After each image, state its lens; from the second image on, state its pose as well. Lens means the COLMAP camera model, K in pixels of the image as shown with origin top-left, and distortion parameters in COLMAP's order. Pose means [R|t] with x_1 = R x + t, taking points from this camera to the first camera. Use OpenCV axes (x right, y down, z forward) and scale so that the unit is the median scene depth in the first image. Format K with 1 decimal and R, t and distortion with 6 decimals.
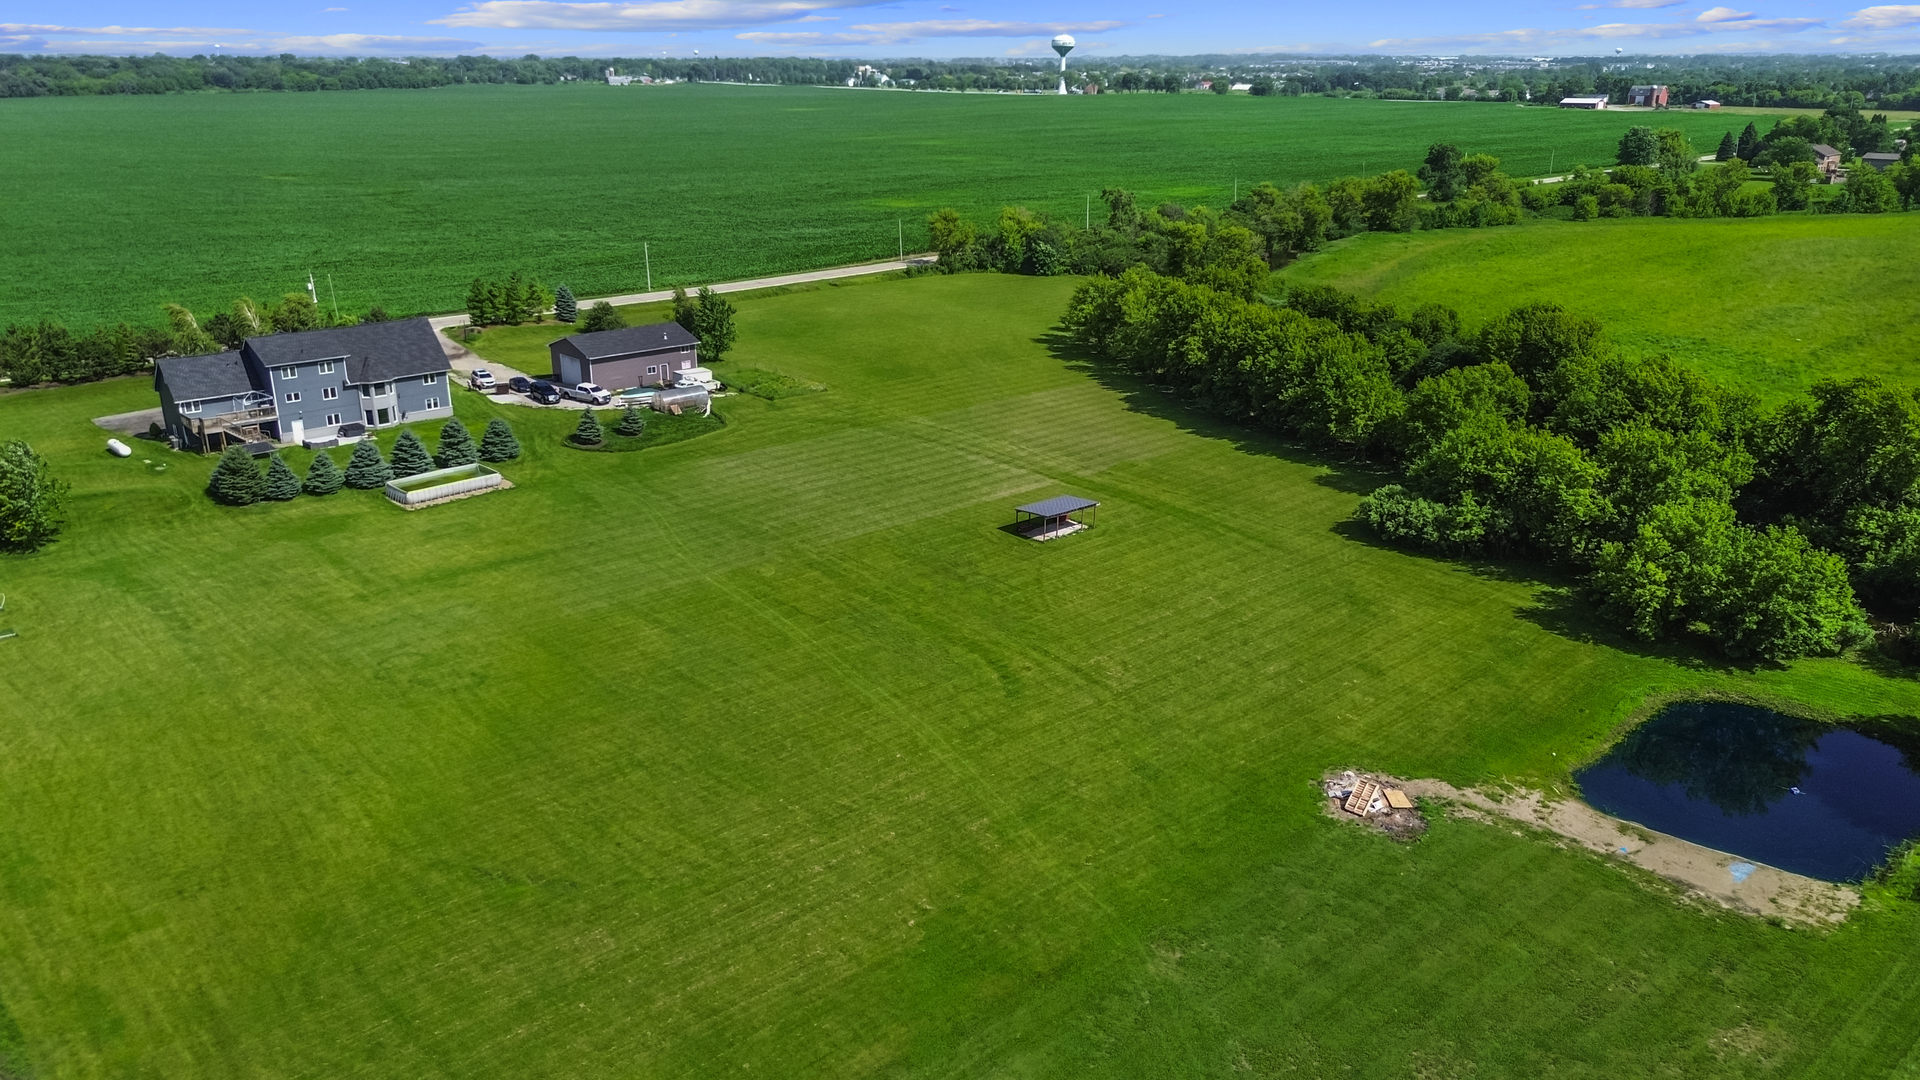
lens RADIAL K [[1362.9, 0, 962.4], [0, 1362.9, 594.0], [0, 0, 1]] dist [0.059333, -0.063516]
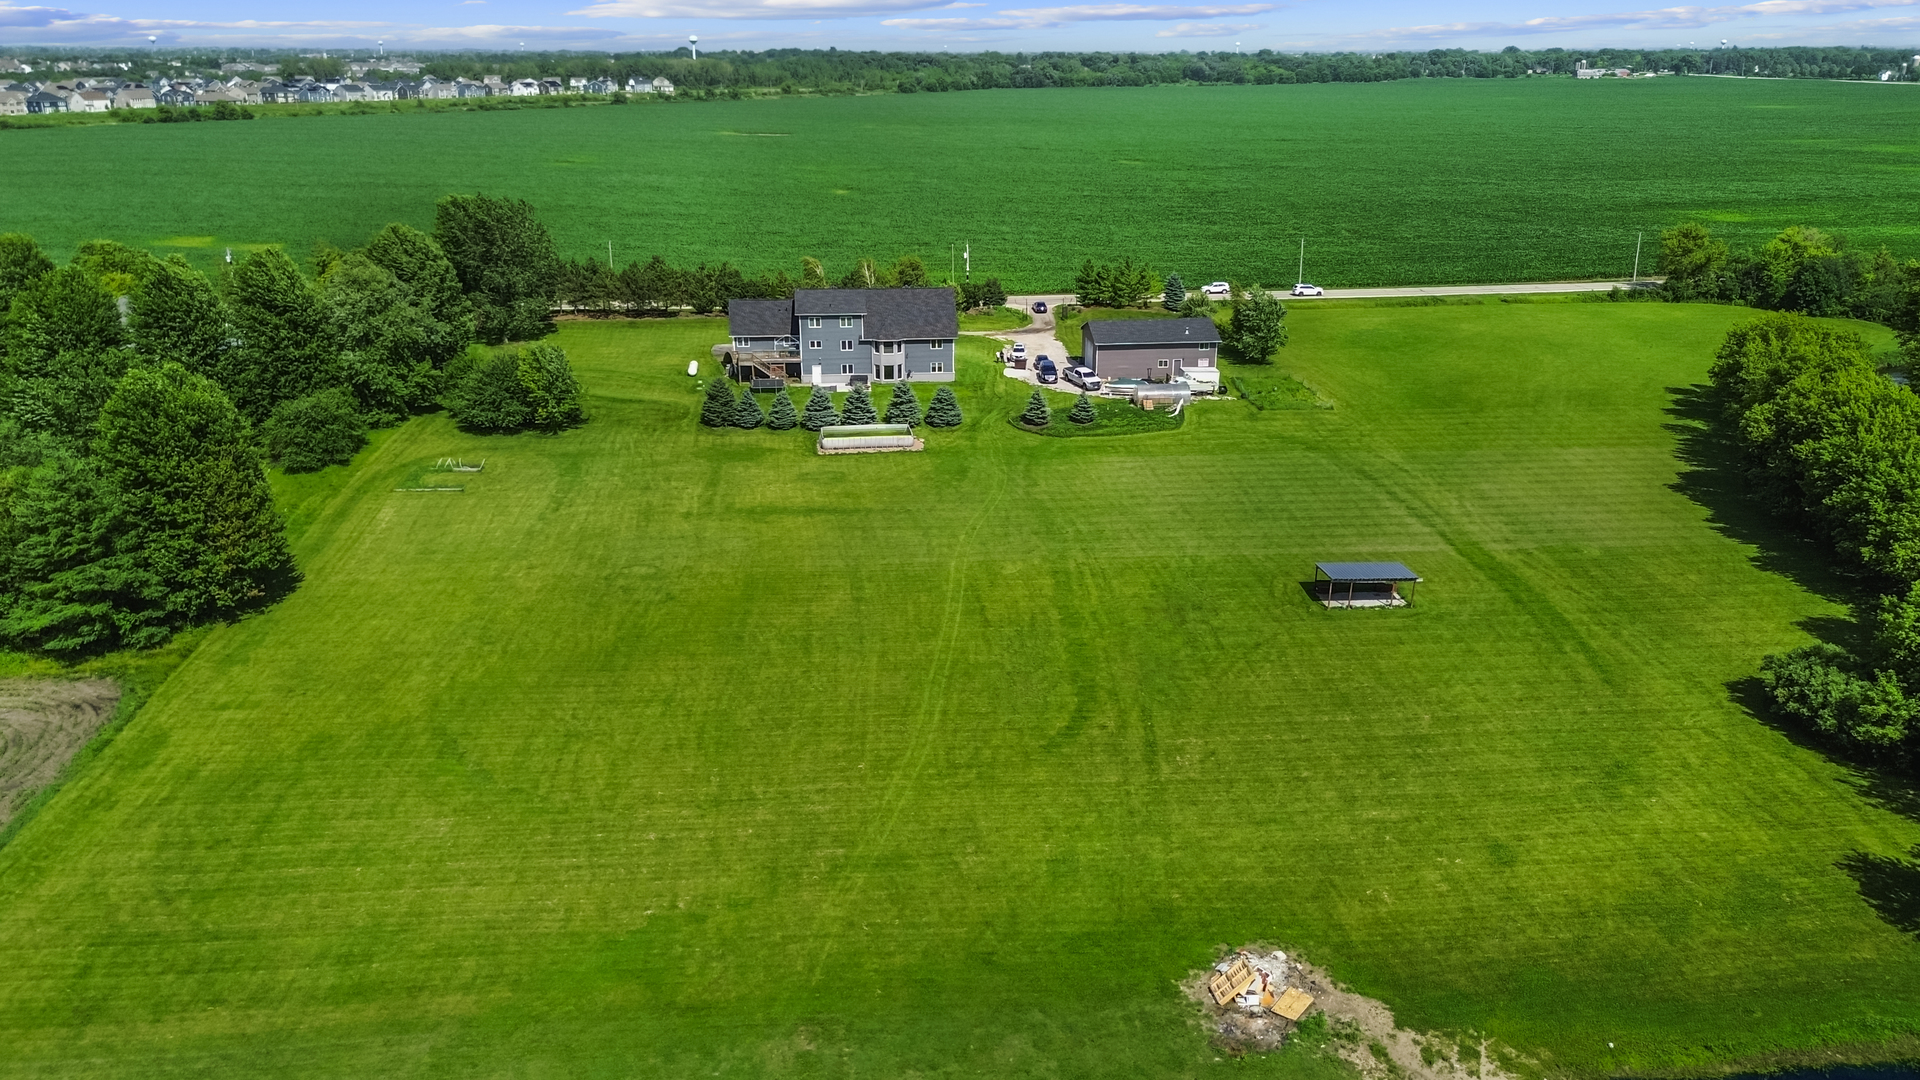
lens RADIAL K [[1419.4, 0, 960.0], [0, 1419.4, 540.0], [0, 0, 1]] dist [0.059264, -0.056471]
pose [[0.793143, 0.196363, -0.576512, 0.280910], [-0.220874, 0.974895, 0.028185, -0.039814], [0.567573, 0.104982, 0.816602, 0.110225]]
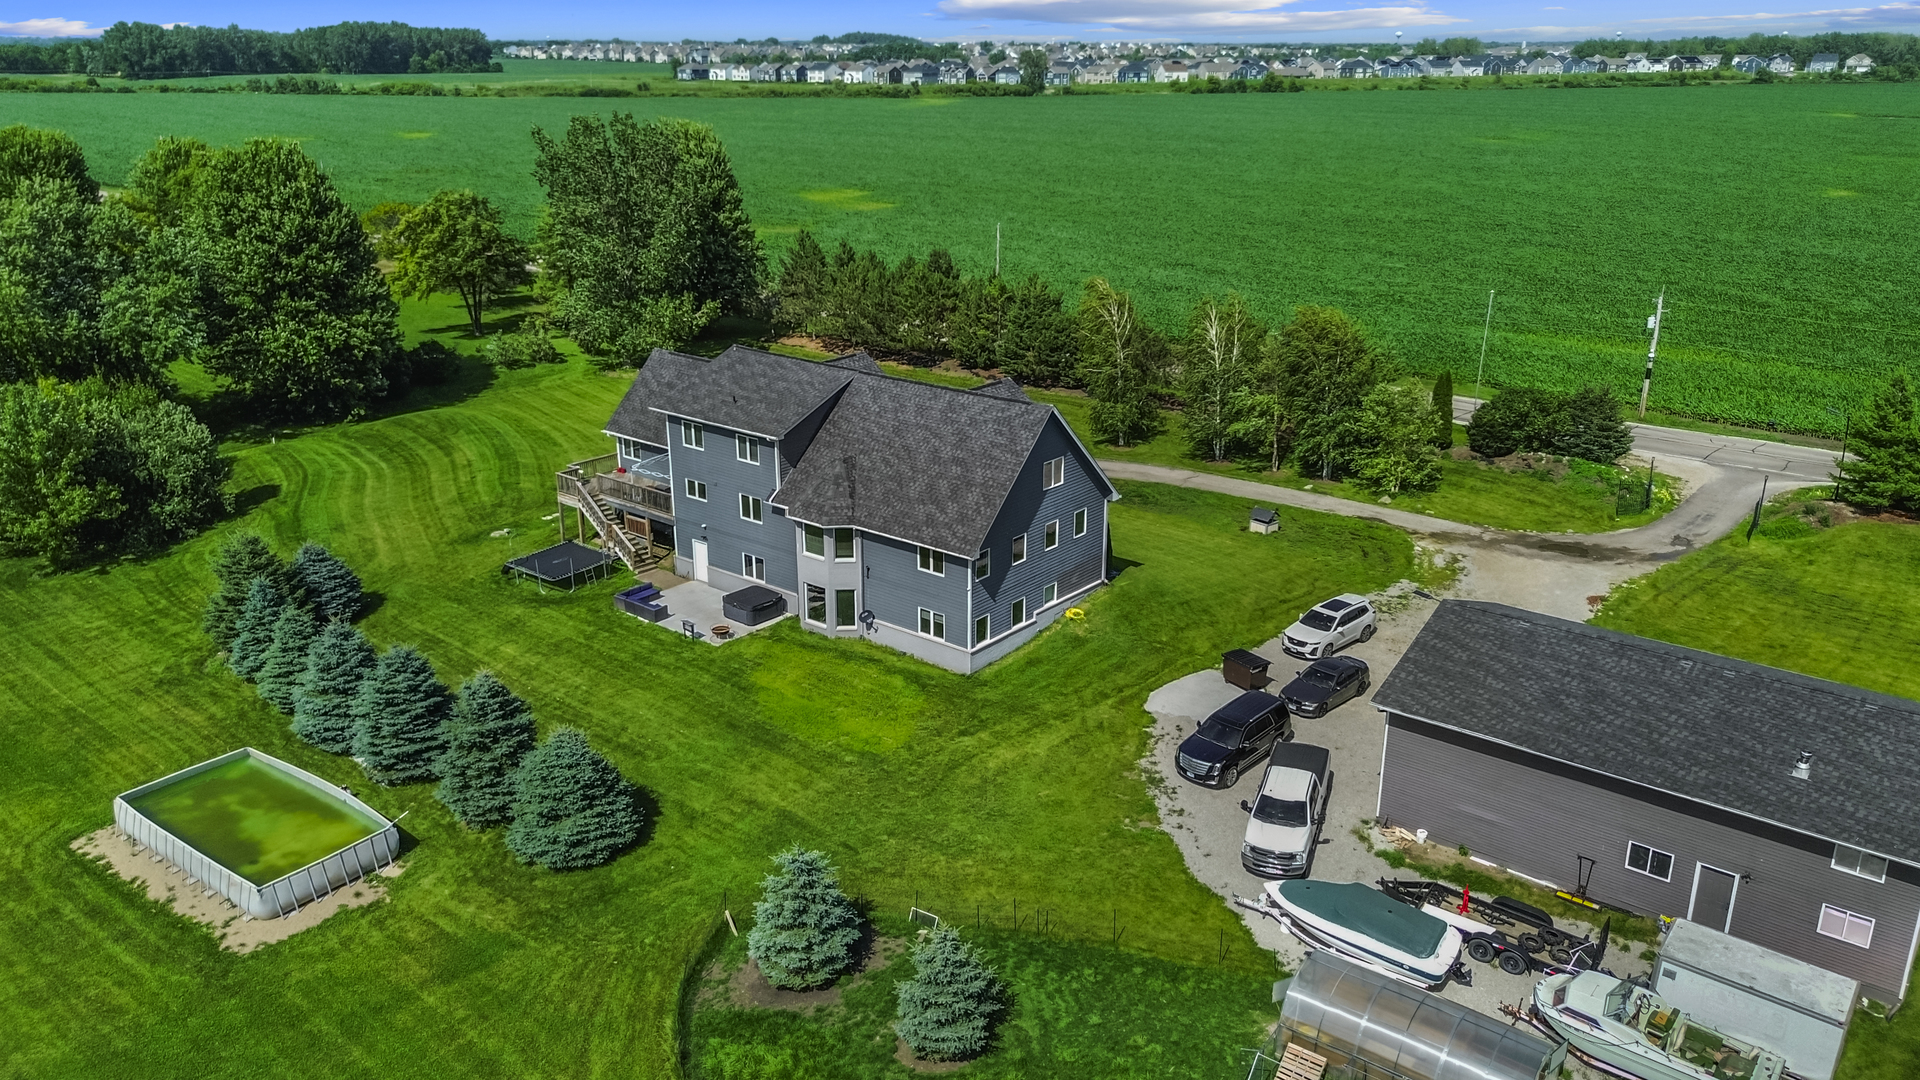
lens RADIAL K [[1419.4, 0, 960.0], [0, 1419.4, 540.0], [0, 0, 1]] dist [0.059264, -0.056471]
pose [[0.133031, 0.323263, -0.936912, -0.031250], [-0.361646, 0.895968, 0.257787, -0.246525], [0.922775, 0.304537, 0.236099, 0.861618]]
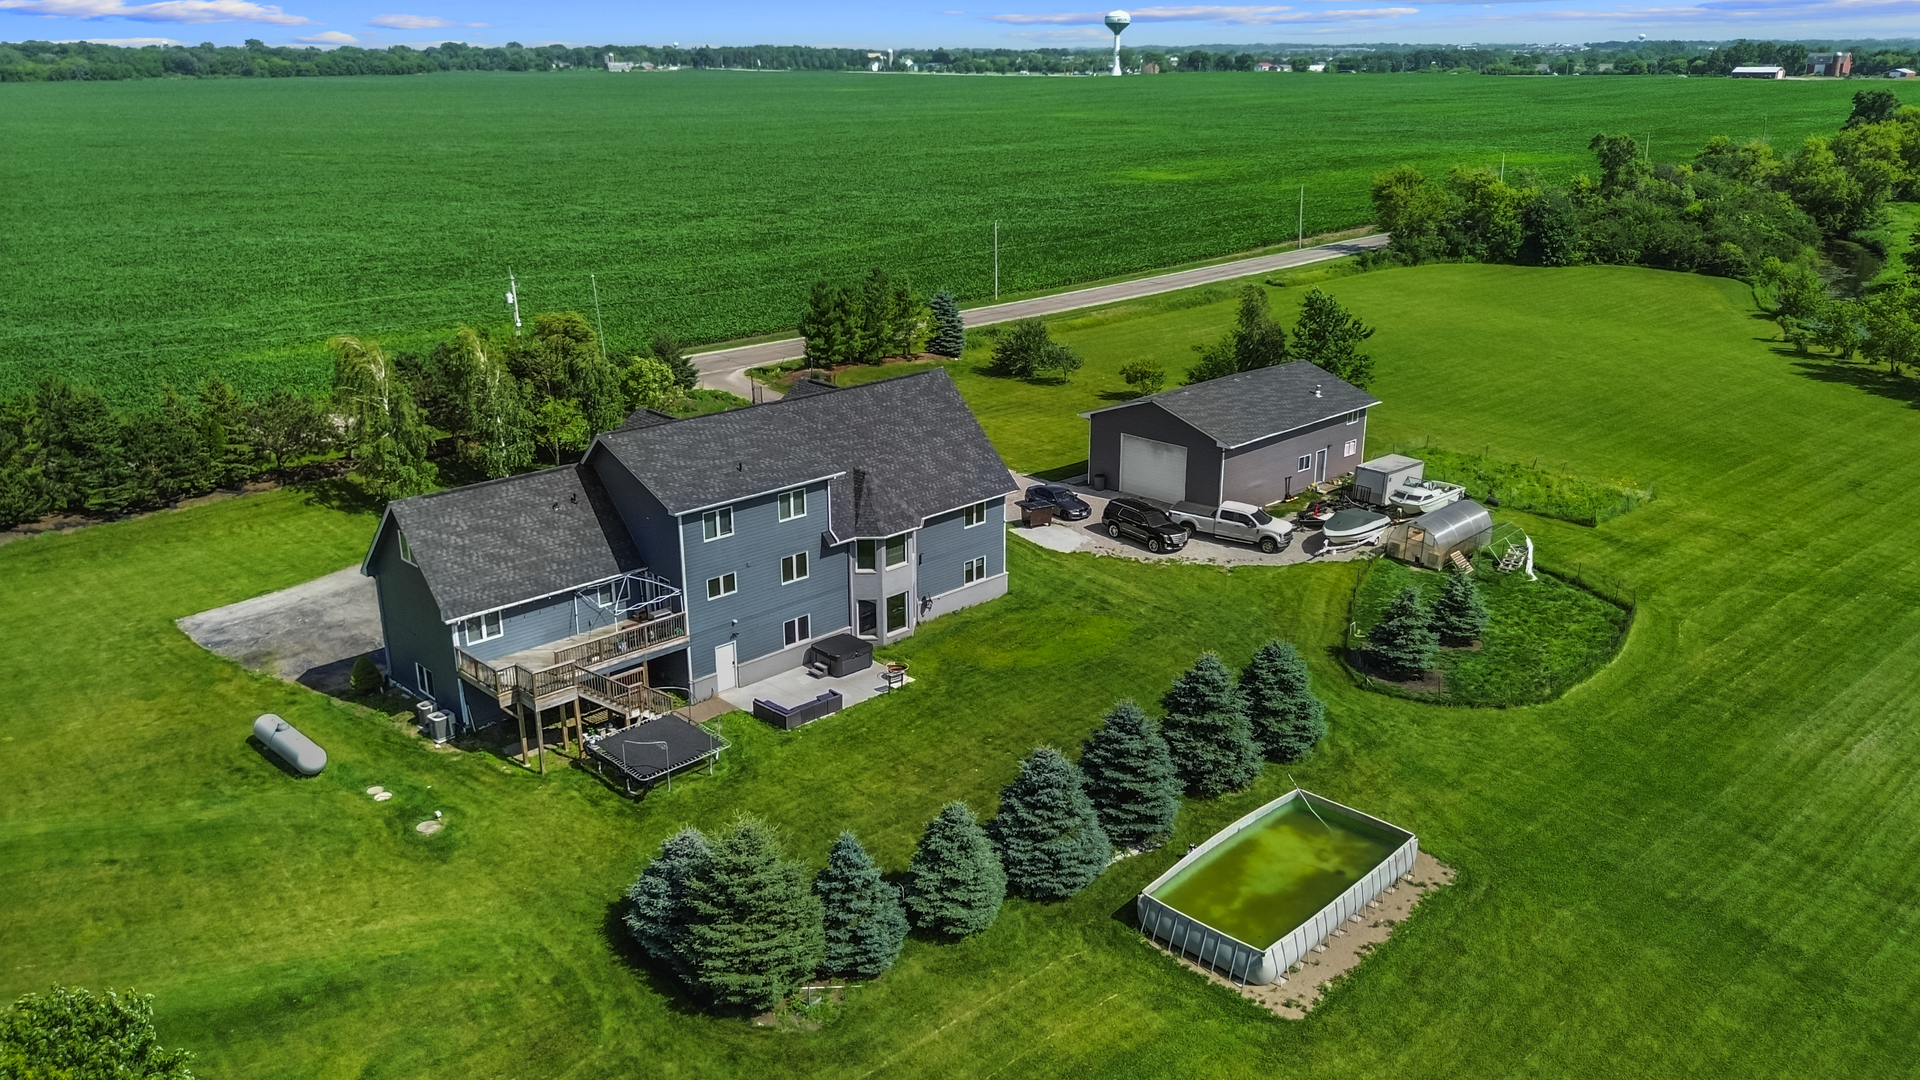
lens RADIAL K [[1414.5, 0, 953.5], [0, 1414.5, 580.5], [0, 0, 1]] dist [0.057451, -0.055806]
pose [[0.999893, -0.010746, 0.009945, -0.375528], [0.010924, 0.999778, -0.017990, -0.120857], [-0.009750, 0.018096, 0.999789, 0.530341]]
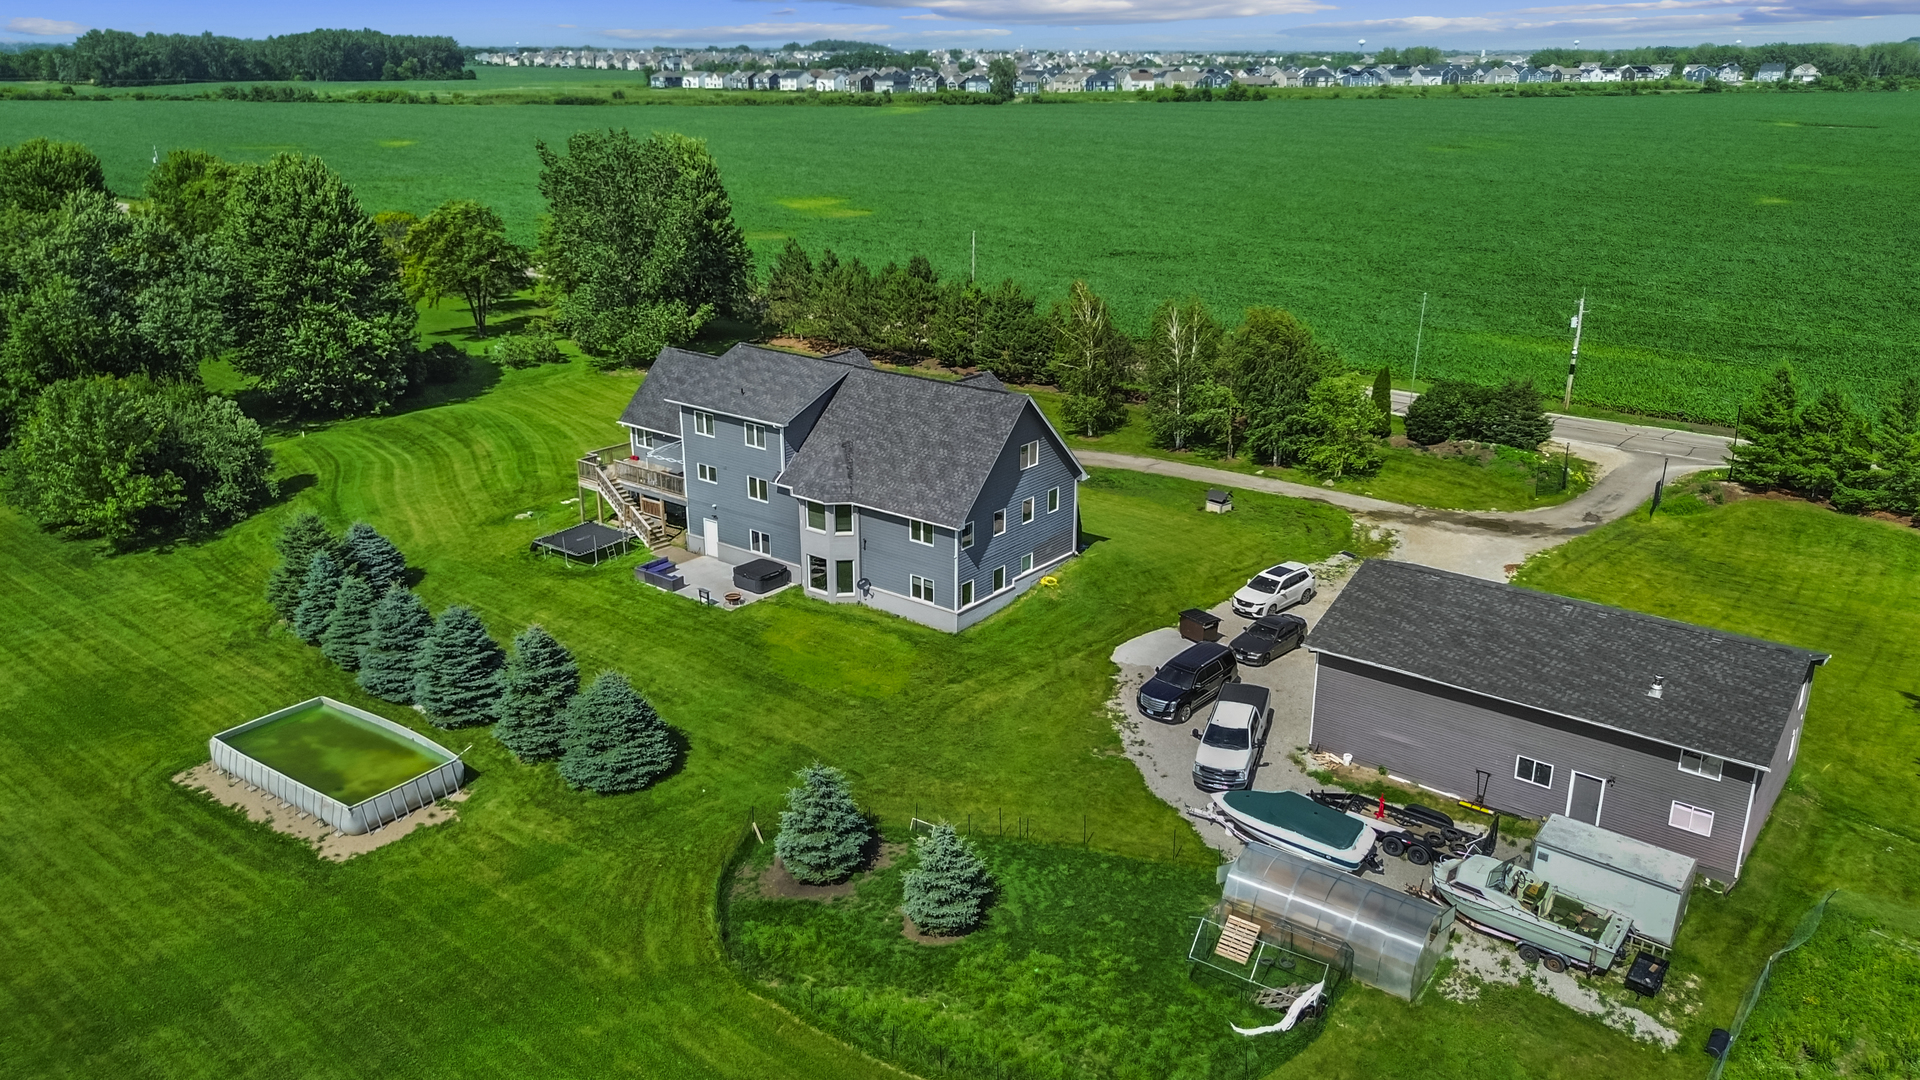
lens RADIAL K [[1419.4, 0, 960.0], [0, 1419.4, 540.0], [0, 0, 1]] dist [0.059264, -0.056471]
pose [[0.153791, 0.319208, -0.935123, 0.013745], [-0.361984, 0.898790, 0.247273, -0.248767], [0.919411, 0.300471, 0.253774, 0.849291]]
